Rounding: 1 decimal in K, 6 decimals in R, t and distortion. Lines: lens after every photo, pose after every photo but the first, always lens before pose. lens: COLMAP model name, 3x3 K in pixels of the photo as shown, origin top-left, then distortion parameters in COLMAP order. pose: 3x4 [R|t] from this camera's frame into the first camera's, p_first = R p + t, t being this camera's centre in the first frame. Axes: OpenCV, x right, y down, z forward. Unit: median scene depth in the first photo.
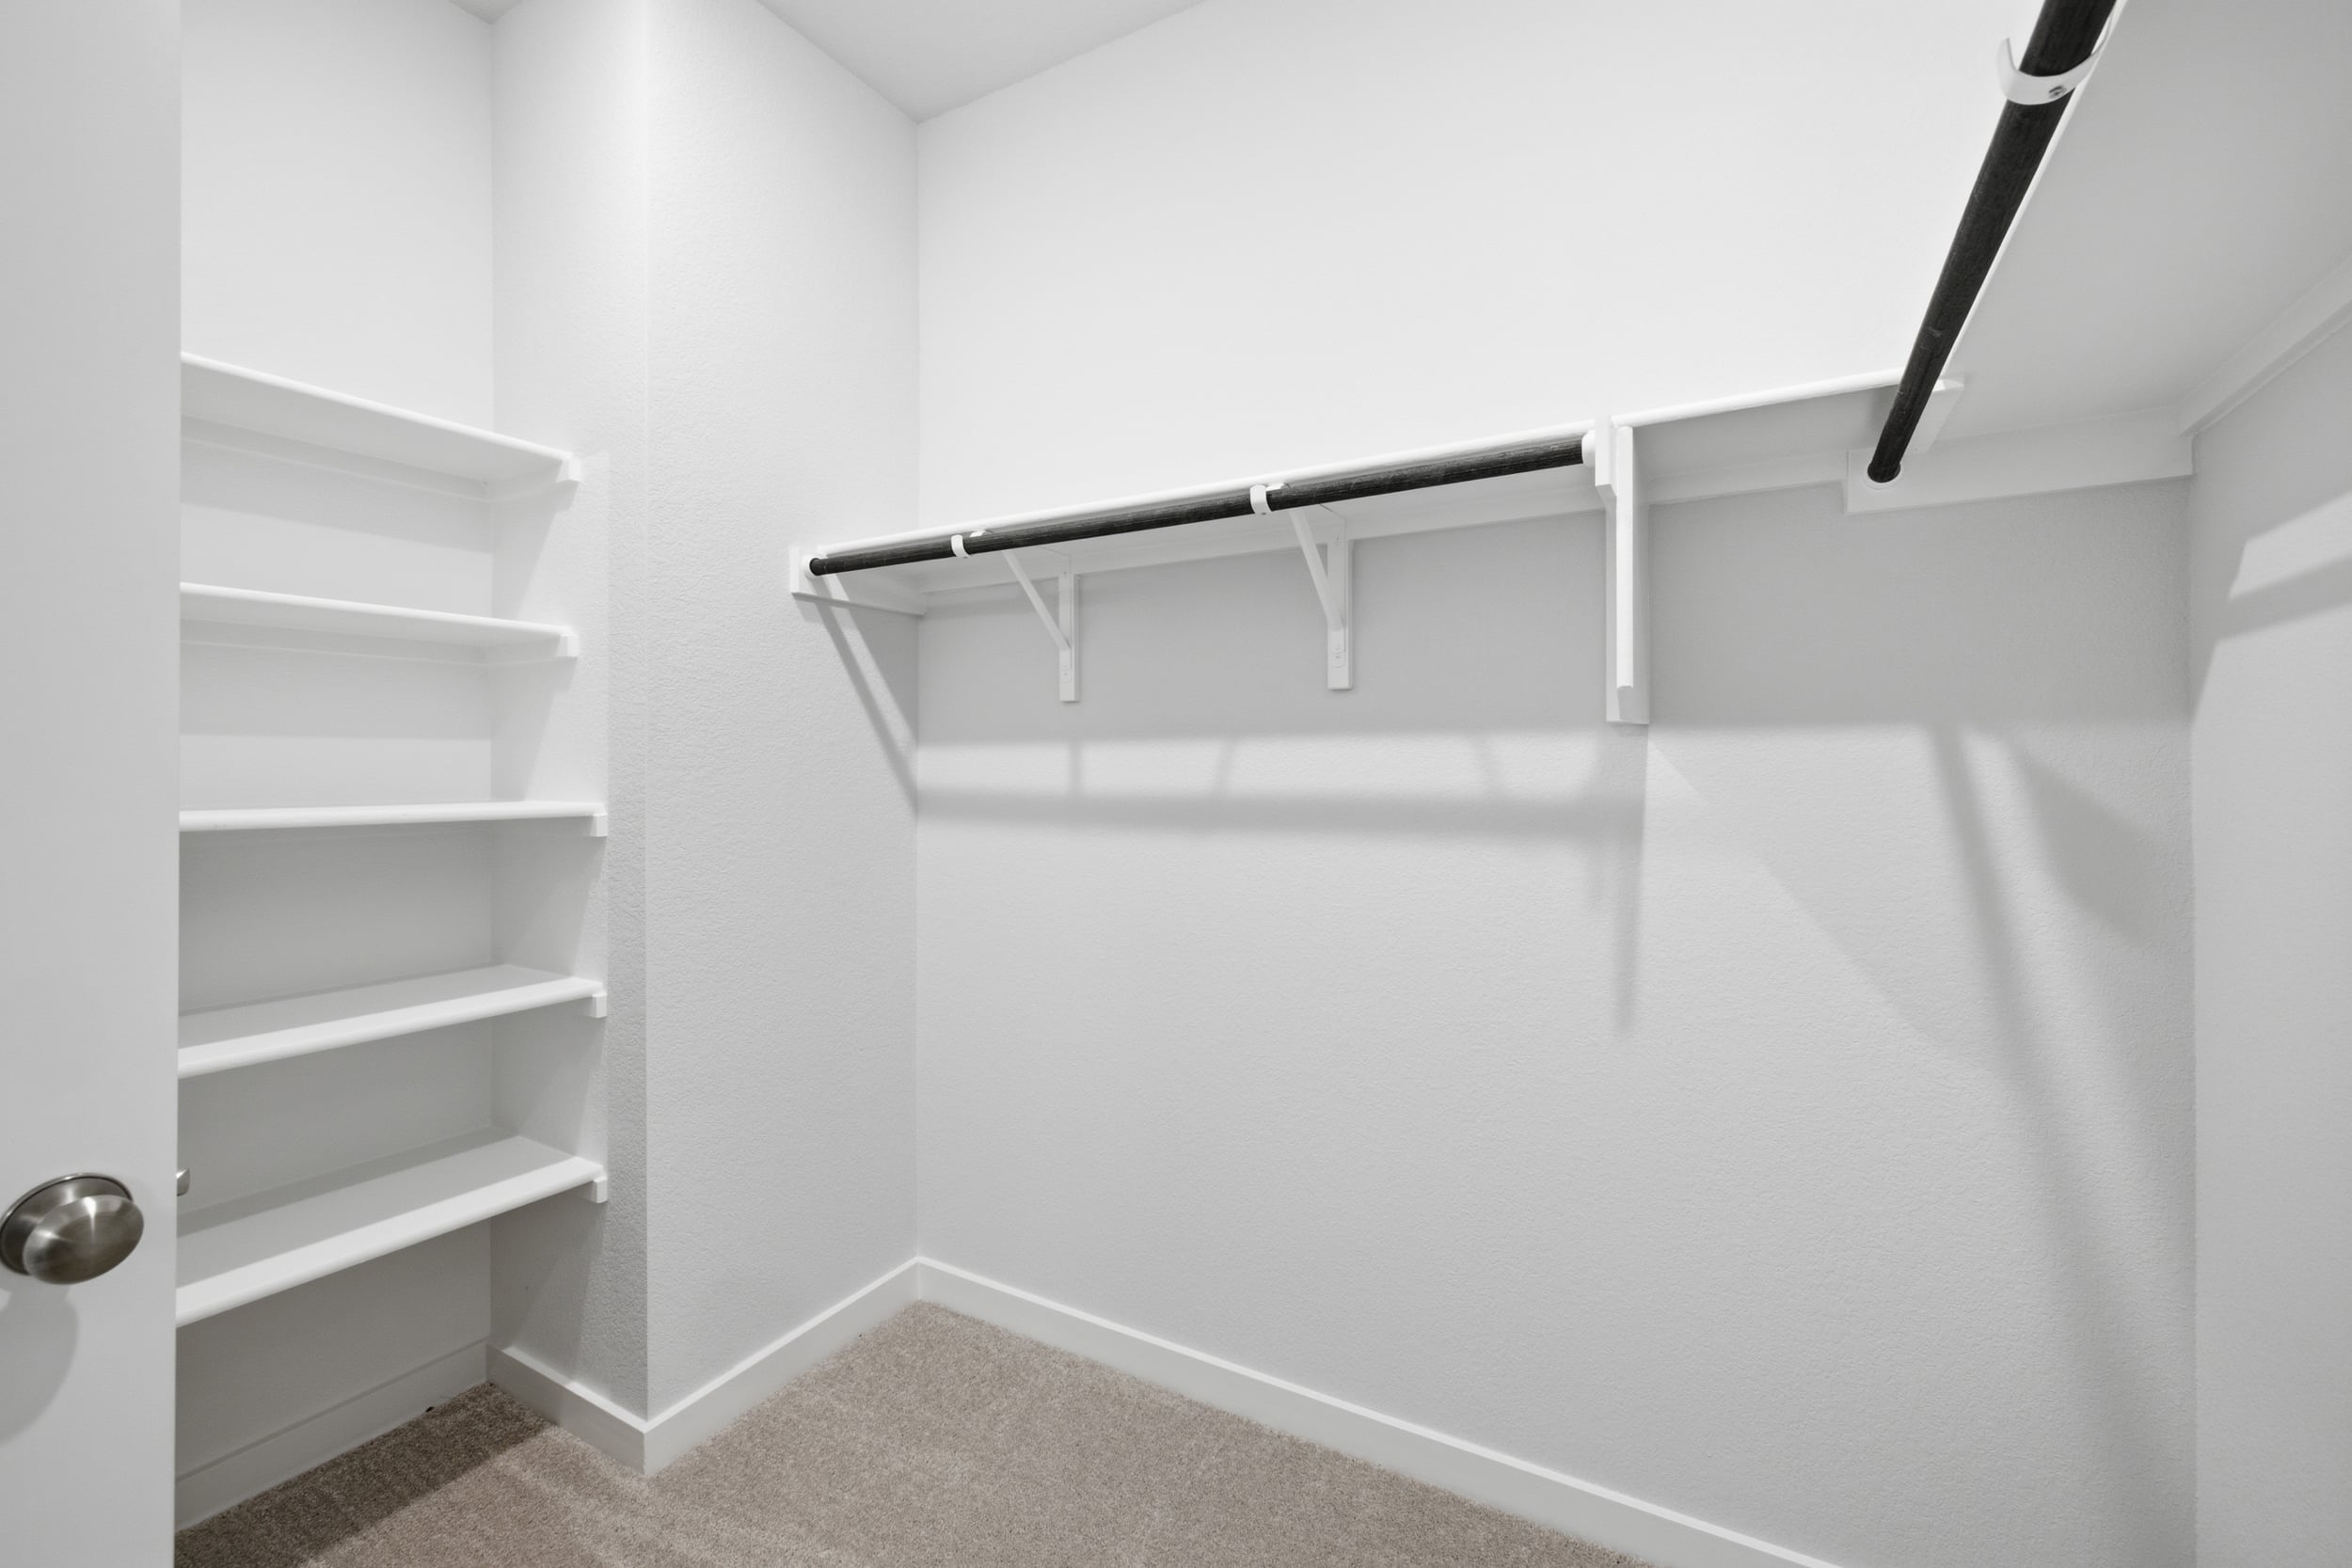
lens RADIAL K [[964.4, 0, 1176.9], [0, 964.4, 761.5], [0, 0, 1]] dist [0.001303, -0.000330]
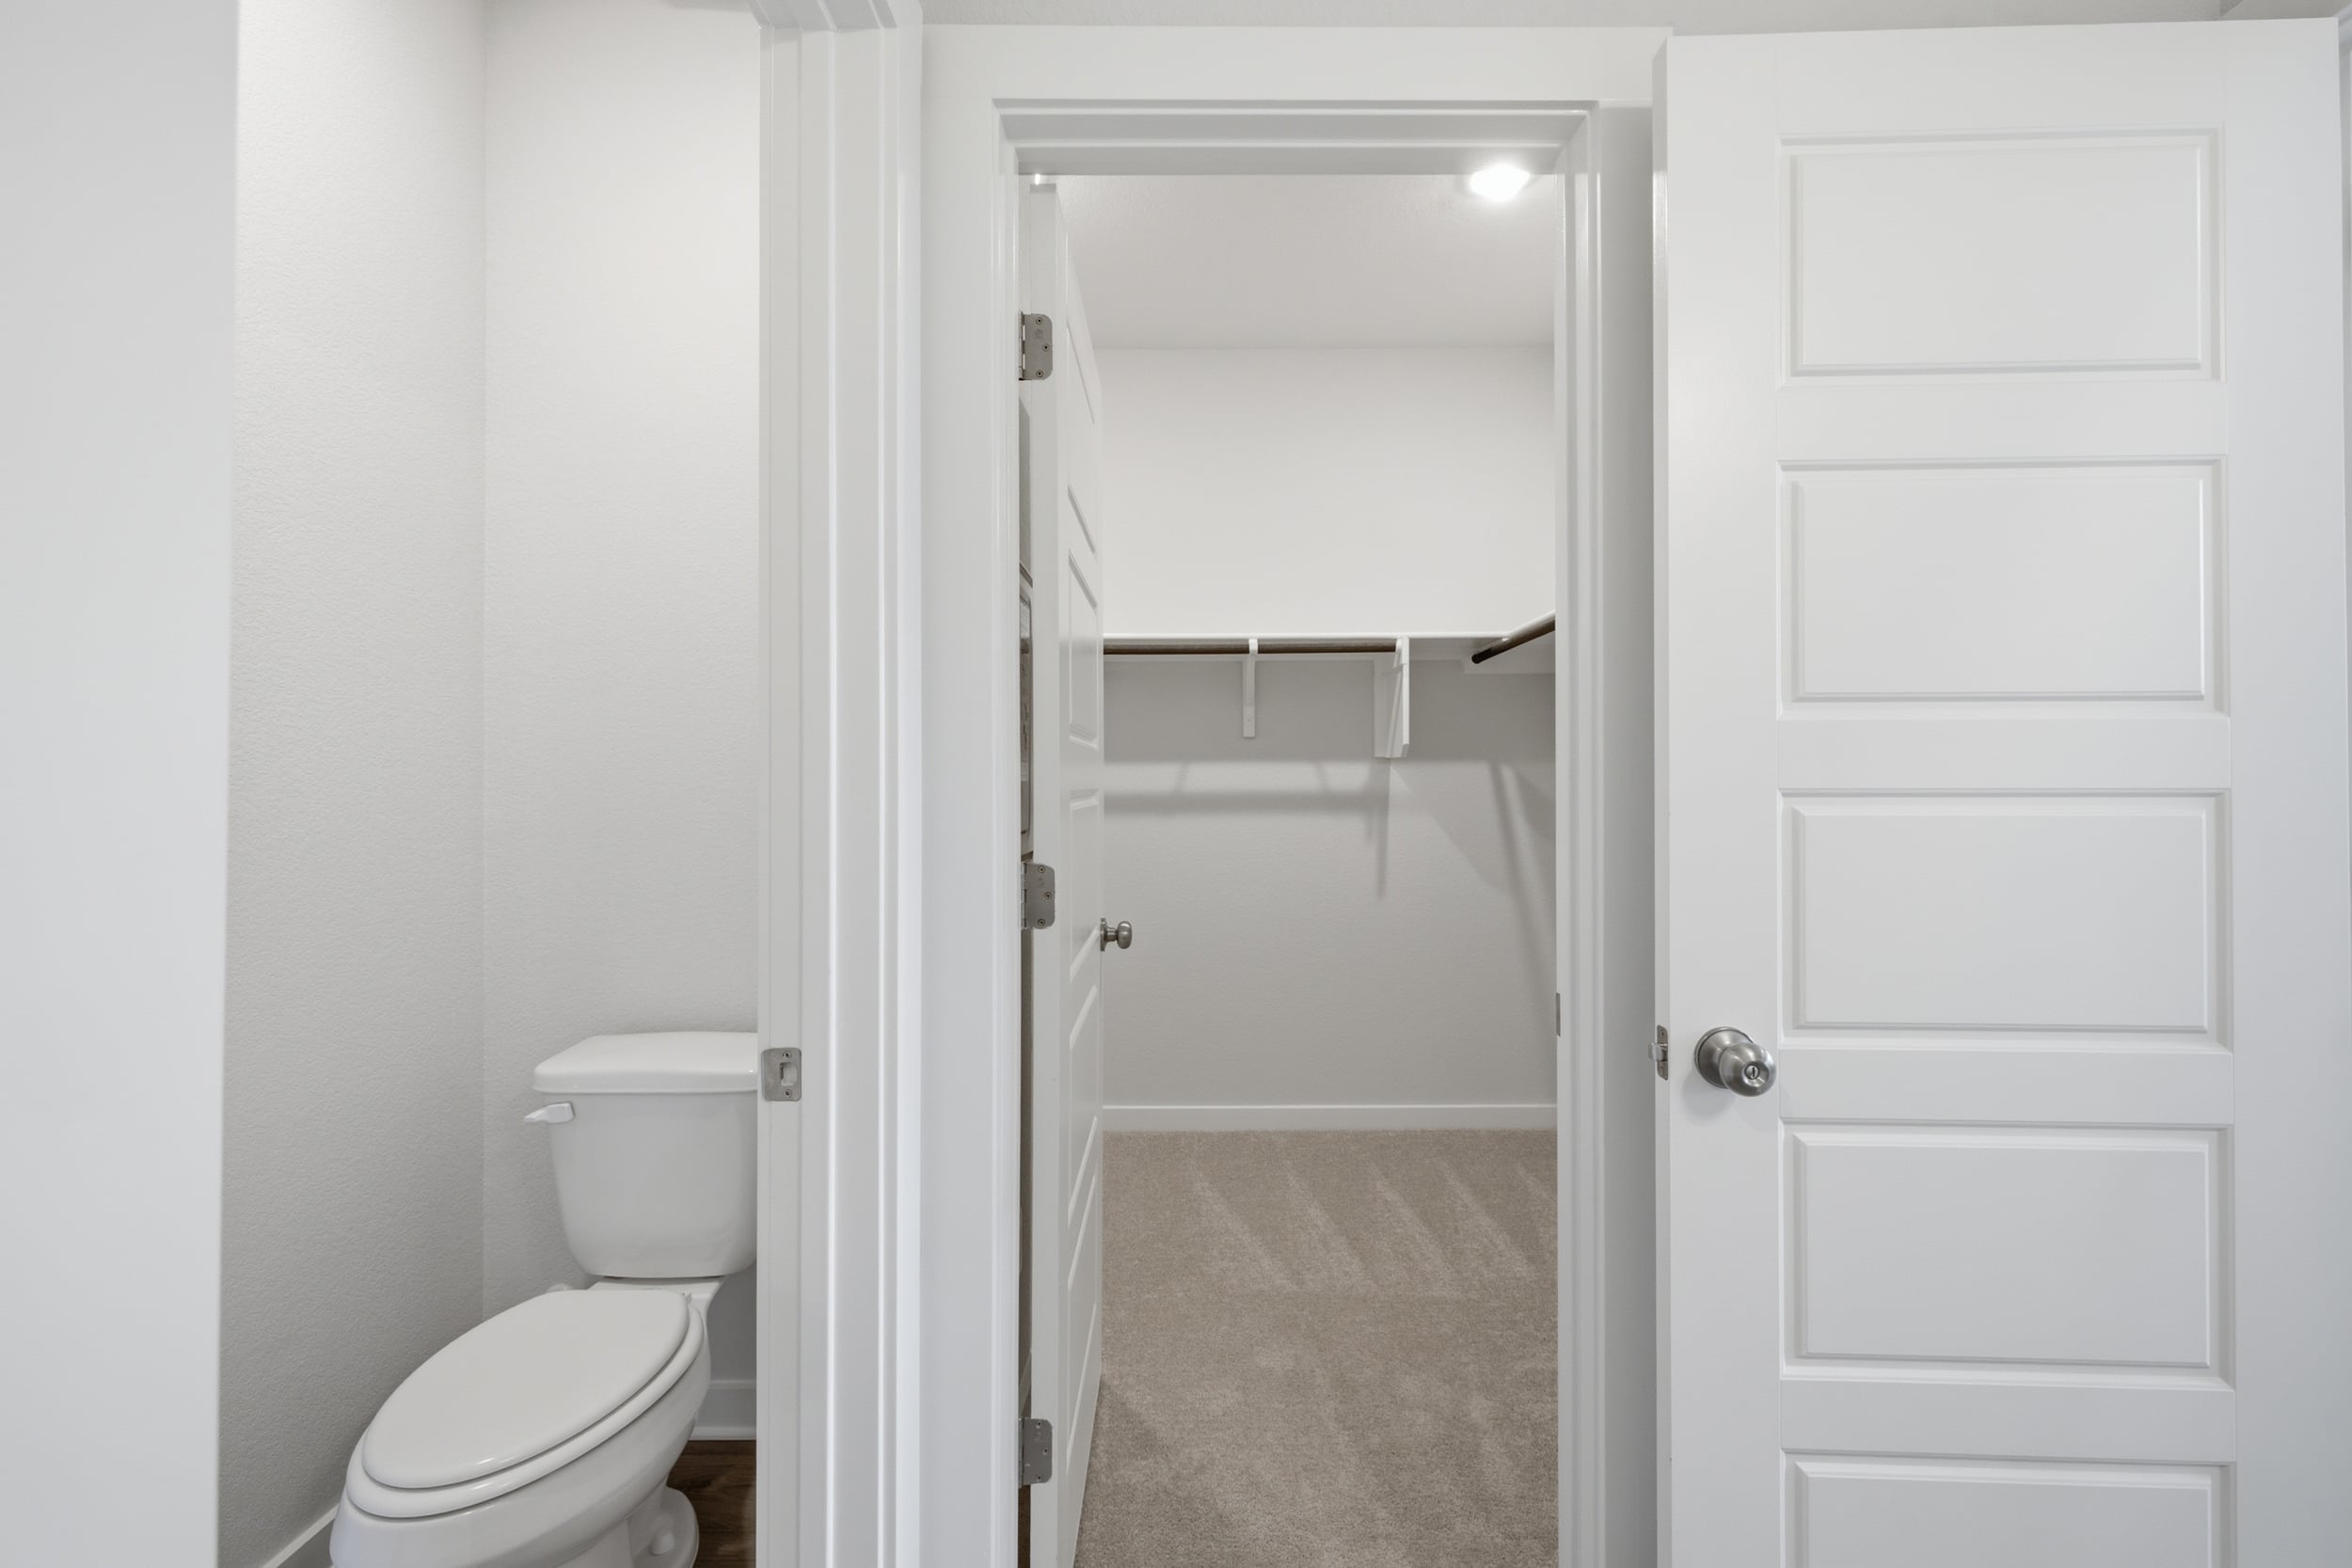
lens RADIAL K [[982.0, 0, 1166.6], [0, 982.0, 765.8], [0, 0, 1]] dist [0.000176, -0.000054]
pose [[0.861022, 0.005145, 0.508542, -1.088571], [-0.001393, 0.999969, -0.007760, -0.002676], [-0.508566, 0.005973, 0.861002, -0.680437]]
